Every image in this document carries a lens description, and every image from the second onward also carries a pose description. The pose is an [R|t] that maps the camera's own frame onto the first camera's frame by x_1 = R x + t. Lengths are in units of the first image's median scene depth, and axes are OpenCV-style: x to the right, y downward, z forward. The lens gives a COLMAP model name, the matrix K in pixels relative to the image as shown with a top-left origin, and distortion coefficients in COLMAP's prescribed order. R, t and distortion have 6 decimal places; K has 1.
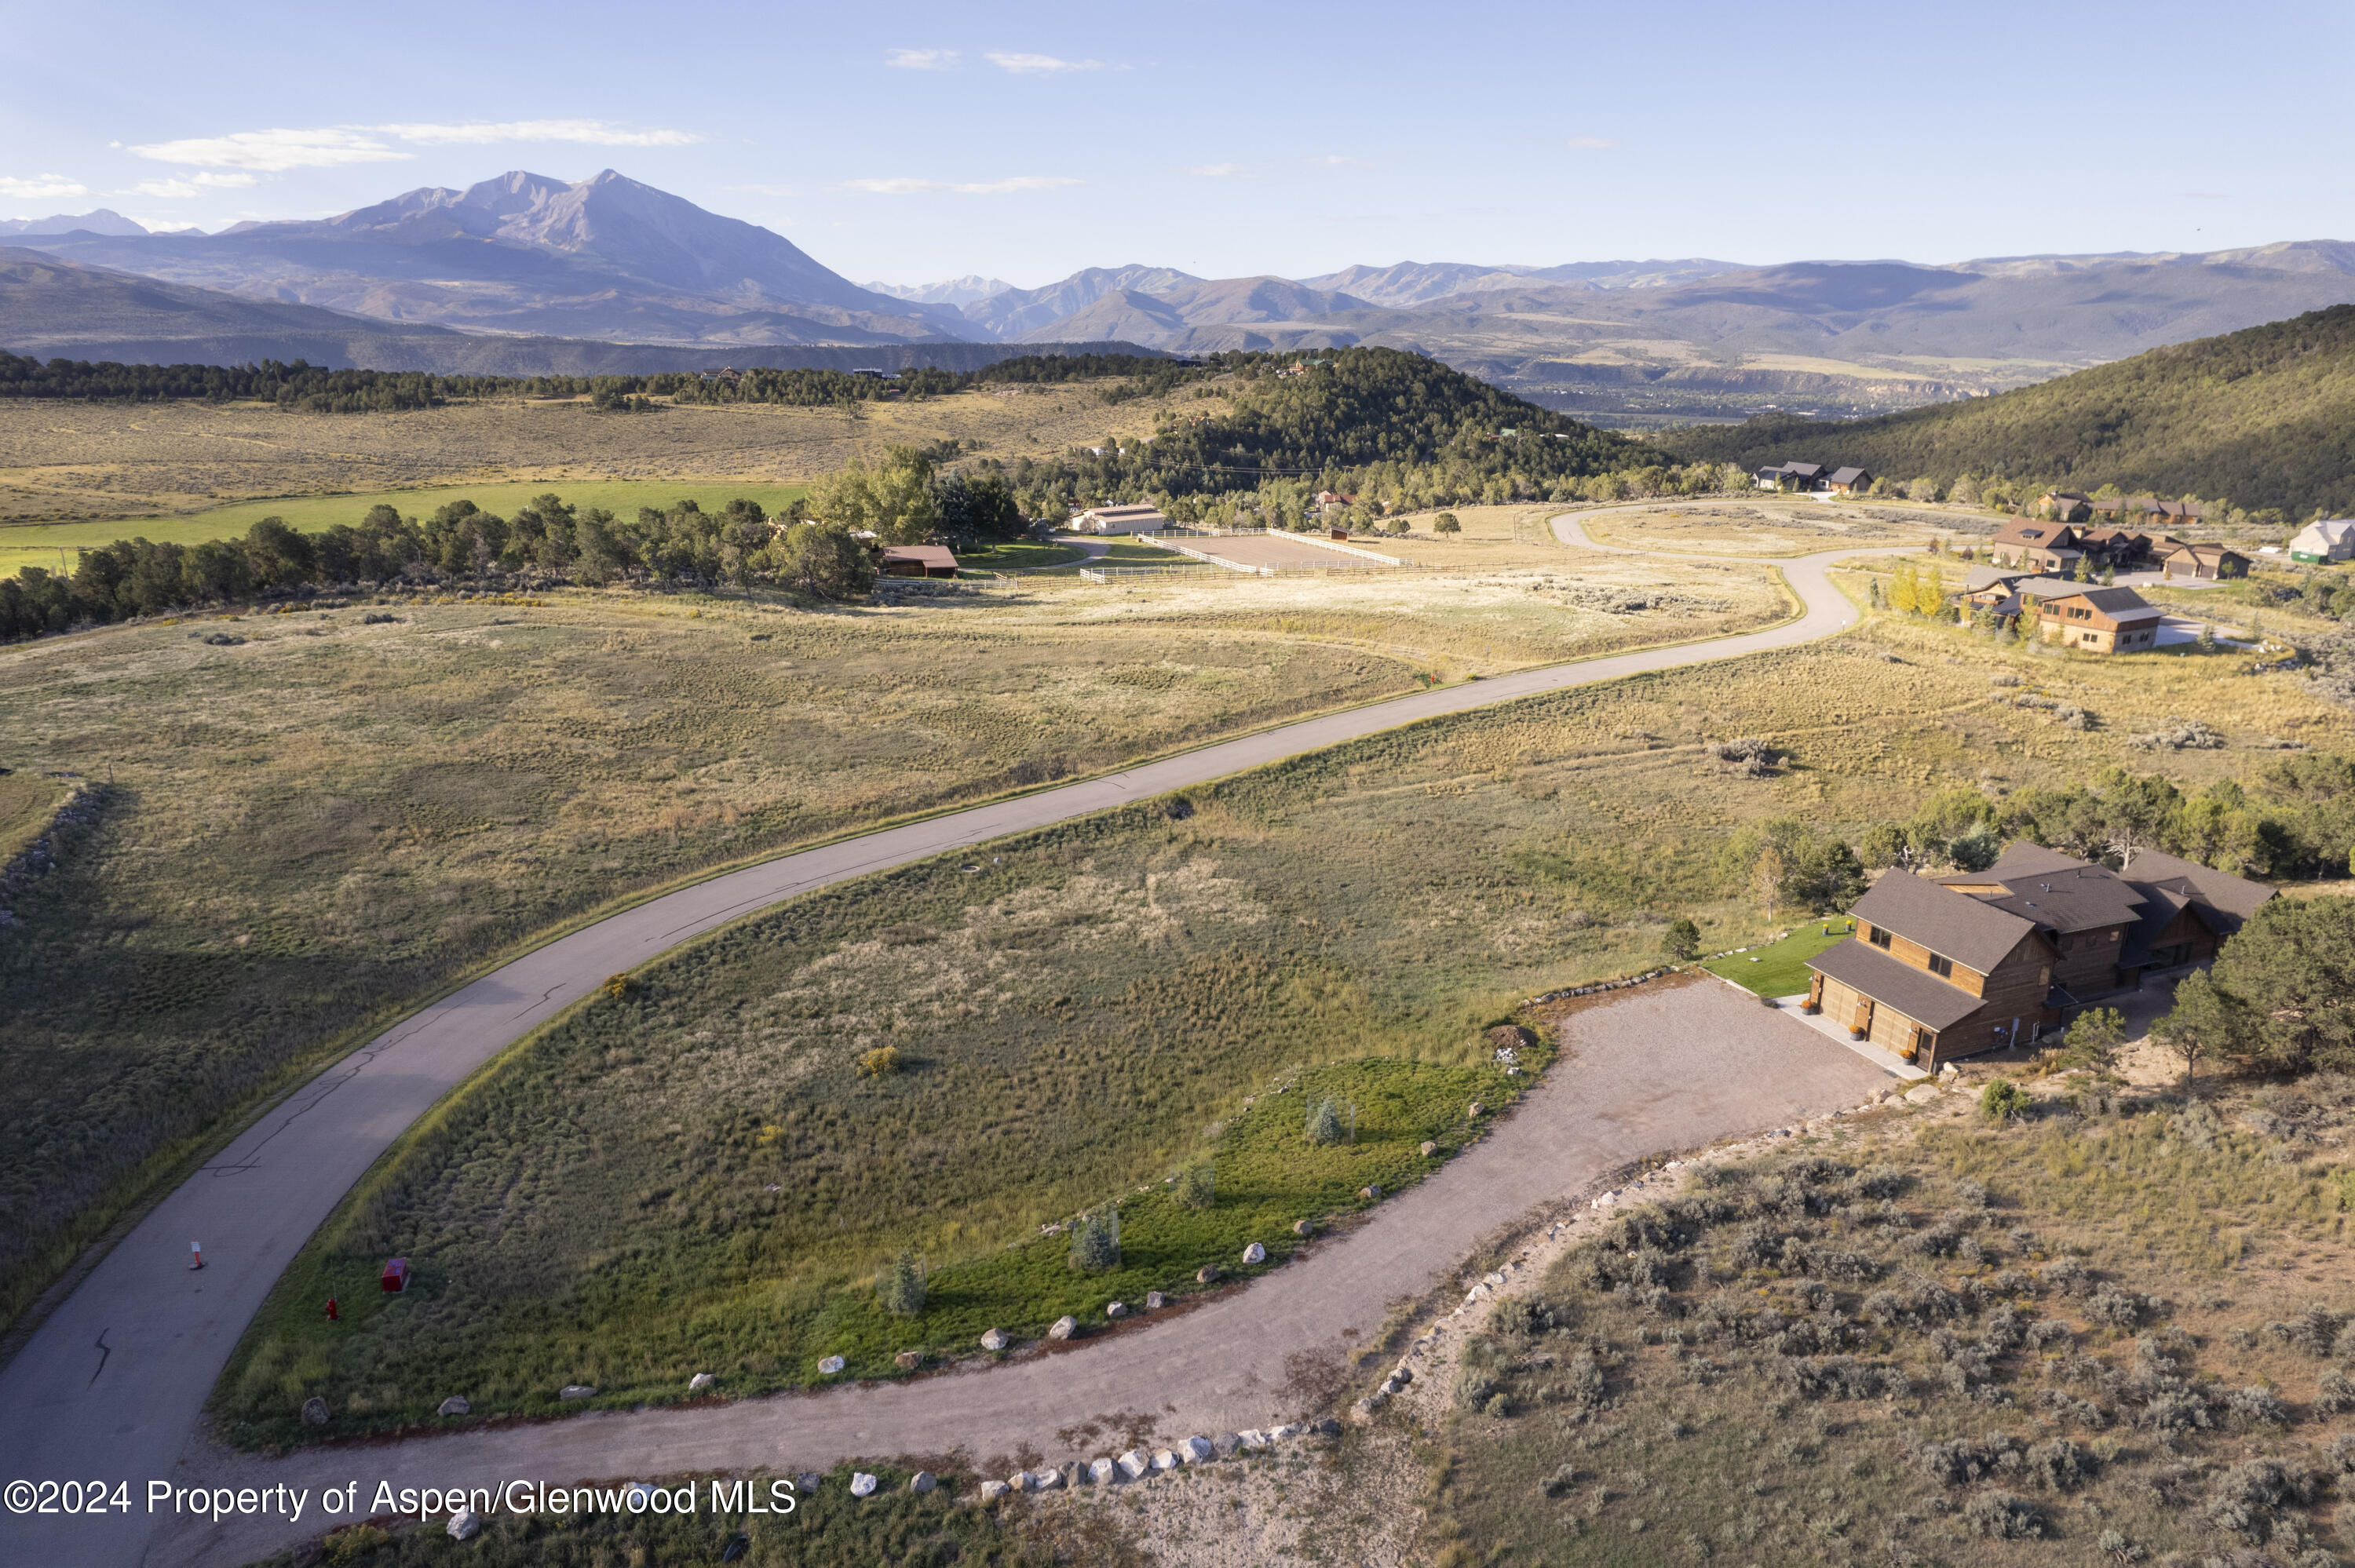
lens RADIAL K [[1503.2, 0, 1181.6], [0, 1503.2, 805.0], [0, 0, 1]] dist [-0.070819, 0.061863]
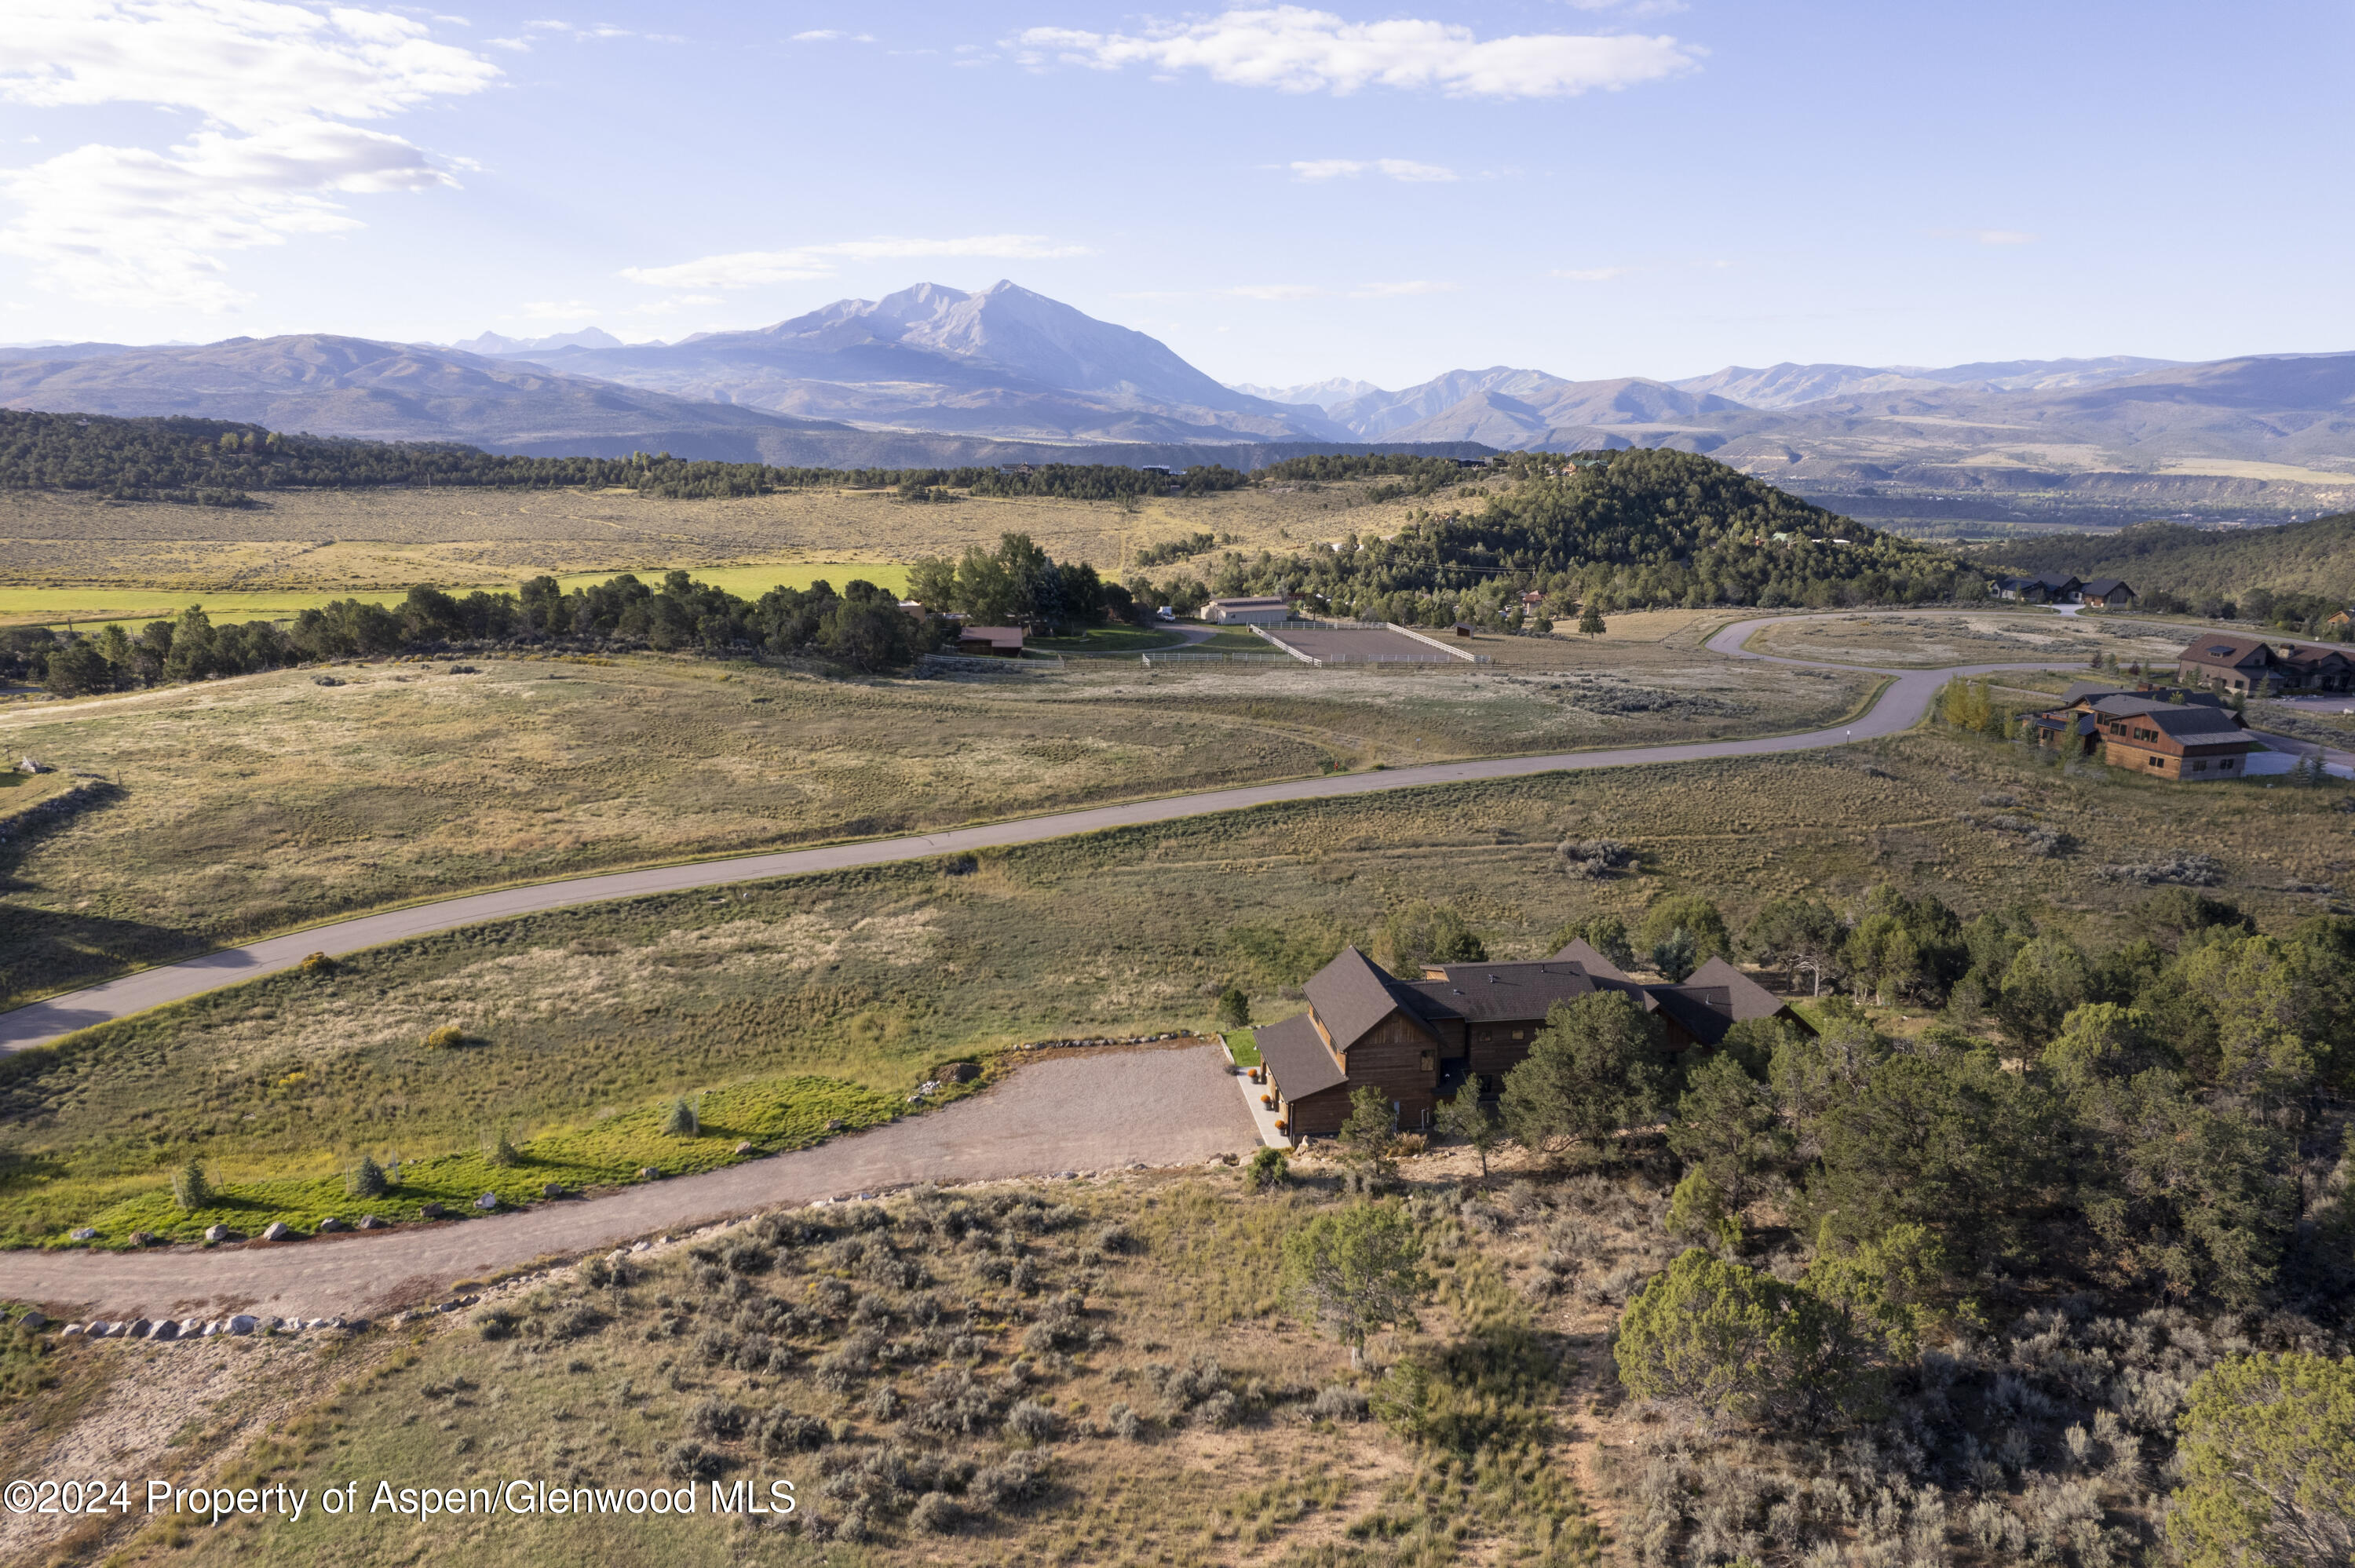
lens RADIAL K [[1500.9, 0, 1181.1], [0, 1500.9, 800.8], [0, 0, 1]] dist [-0.070916, 0.062912]
pose [[0.972656, 0.055502, -0.225521, 0.302603], [-0.069998, 0.995929, -0.056795, 0.004694], [0.221451, 0.071028, 0.972581, -0.013221]]
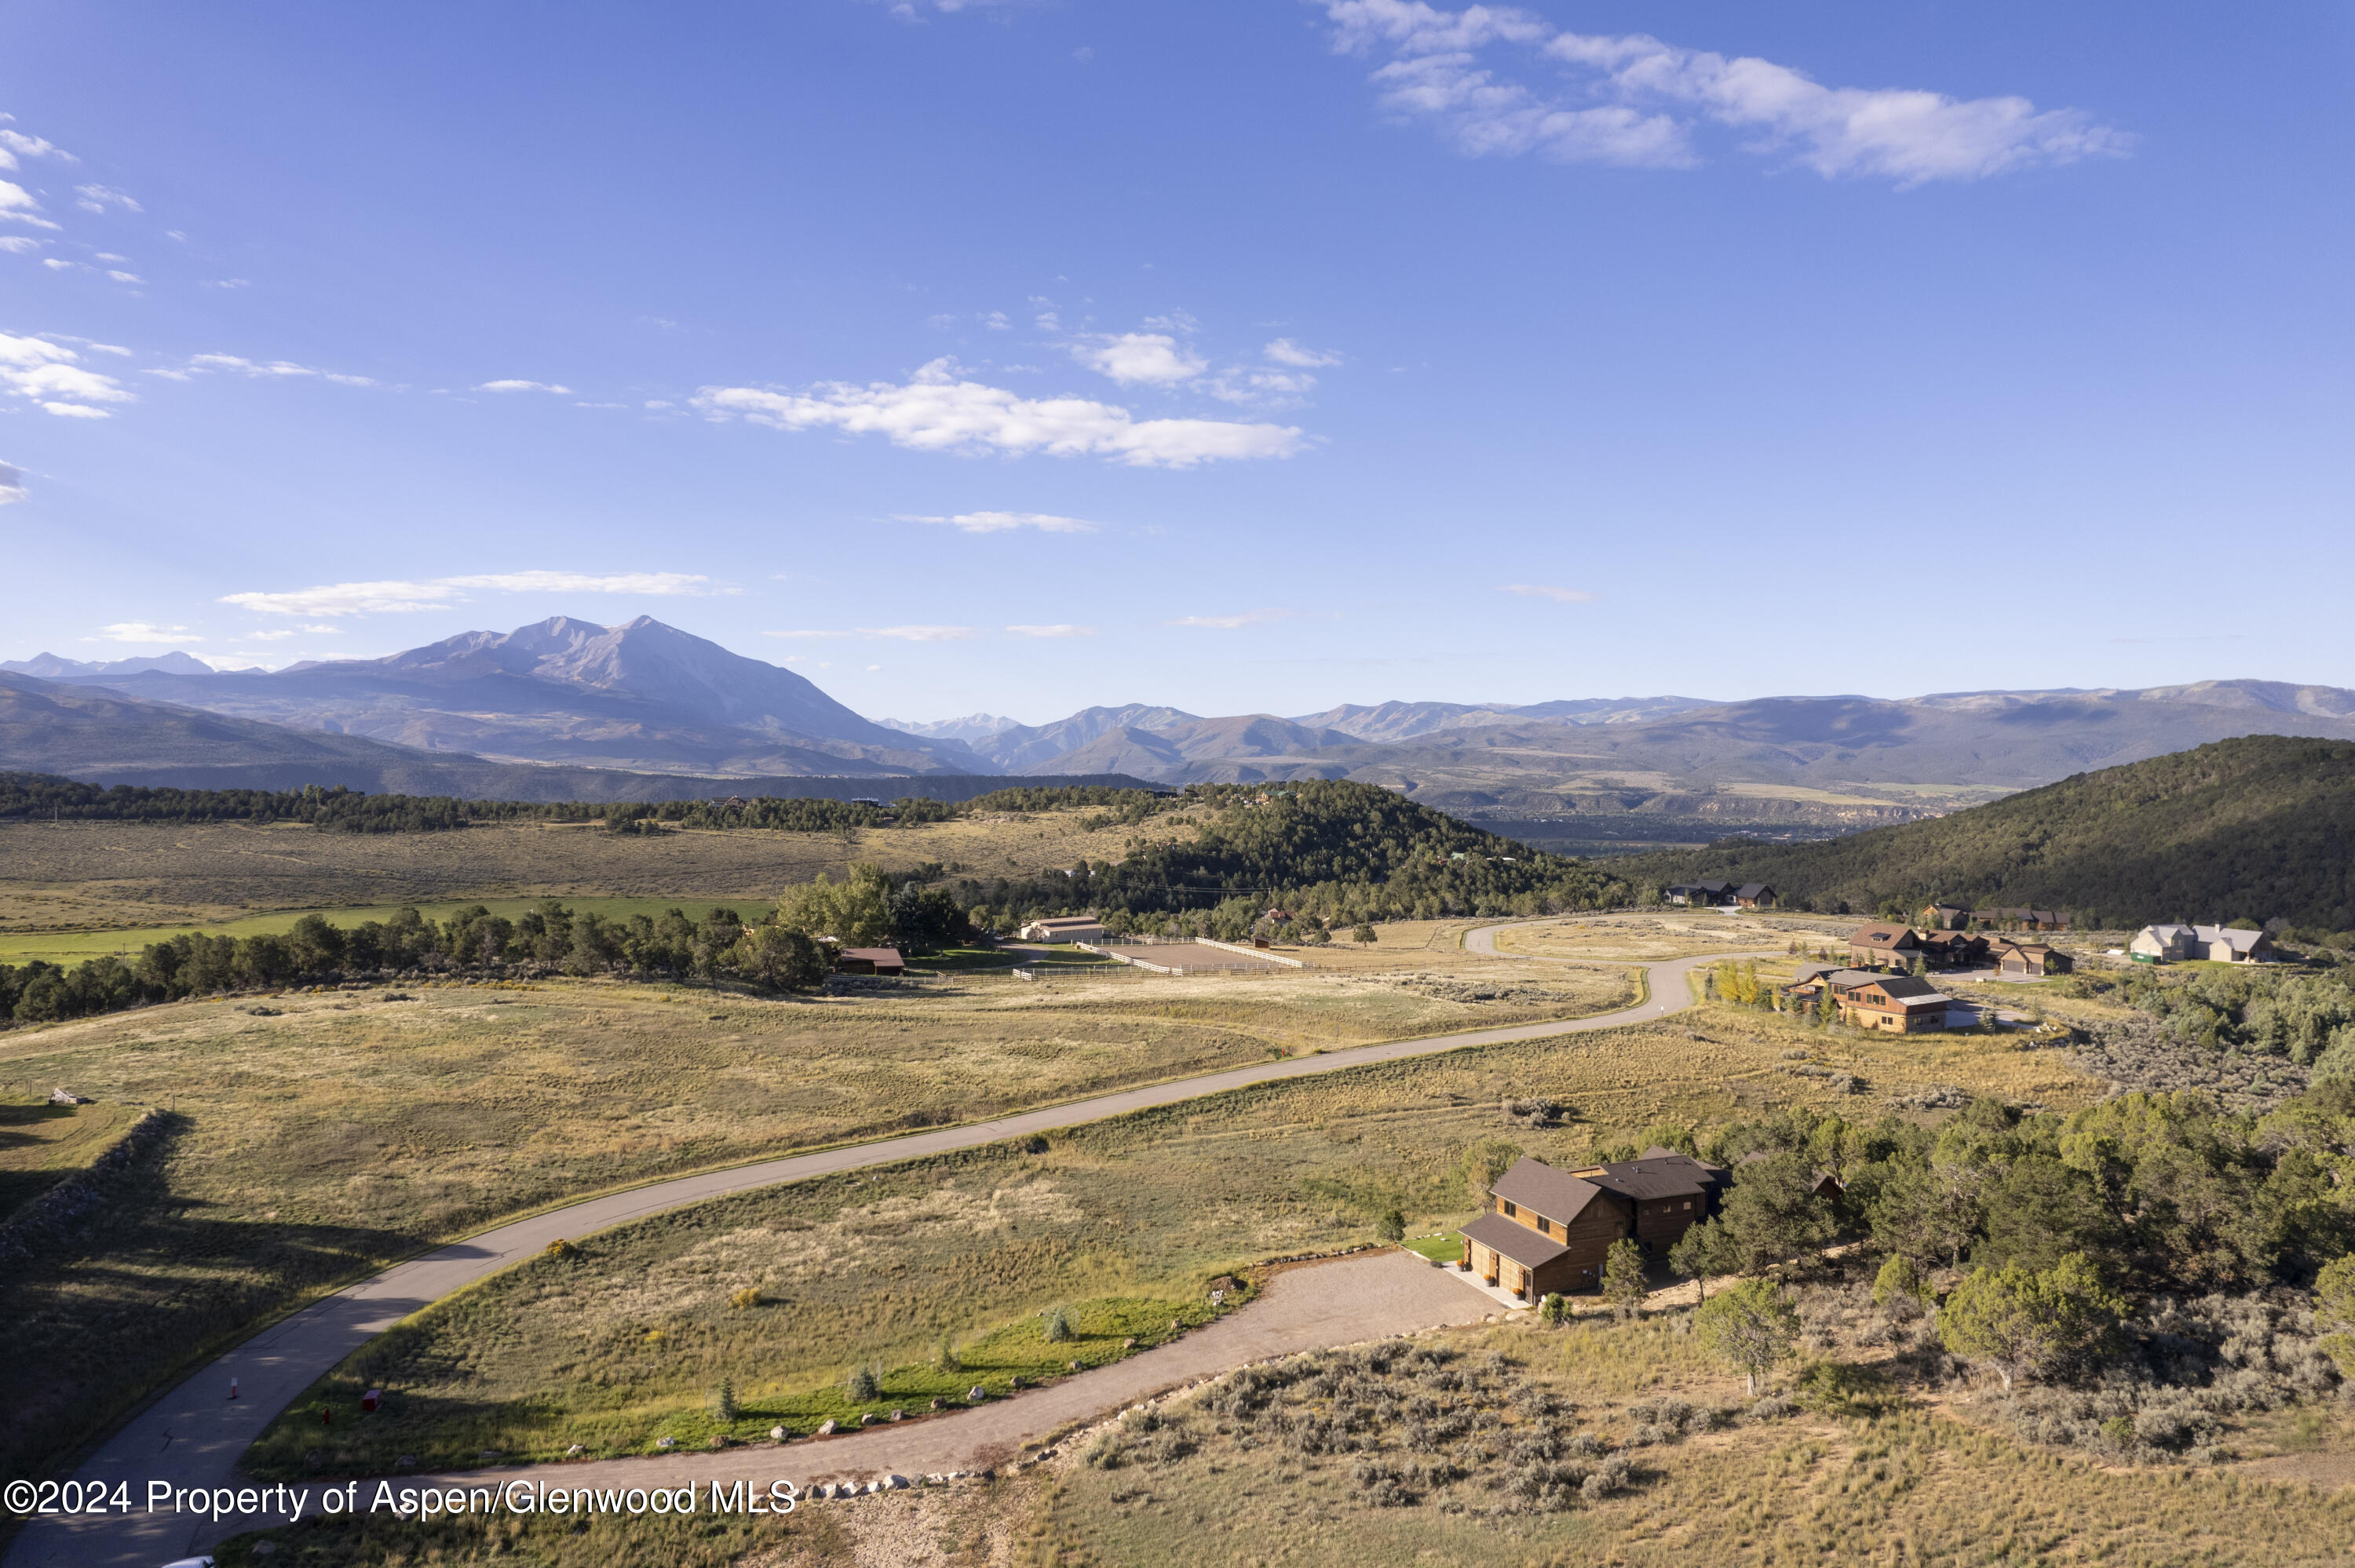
lens RADIAL K [[1503.2, 0, 1181.6], [0, 1503.2, 805.0], [0, 0, 1]] dist [-0.070819, 0.061863]
pose [[1.000000, 0.000375, 0.000582, 0.088900], [-0.000199, 0.960925, -0.276809, 0.056166], [-0.000663, 0.276809, 0.960925, -0.188860]]
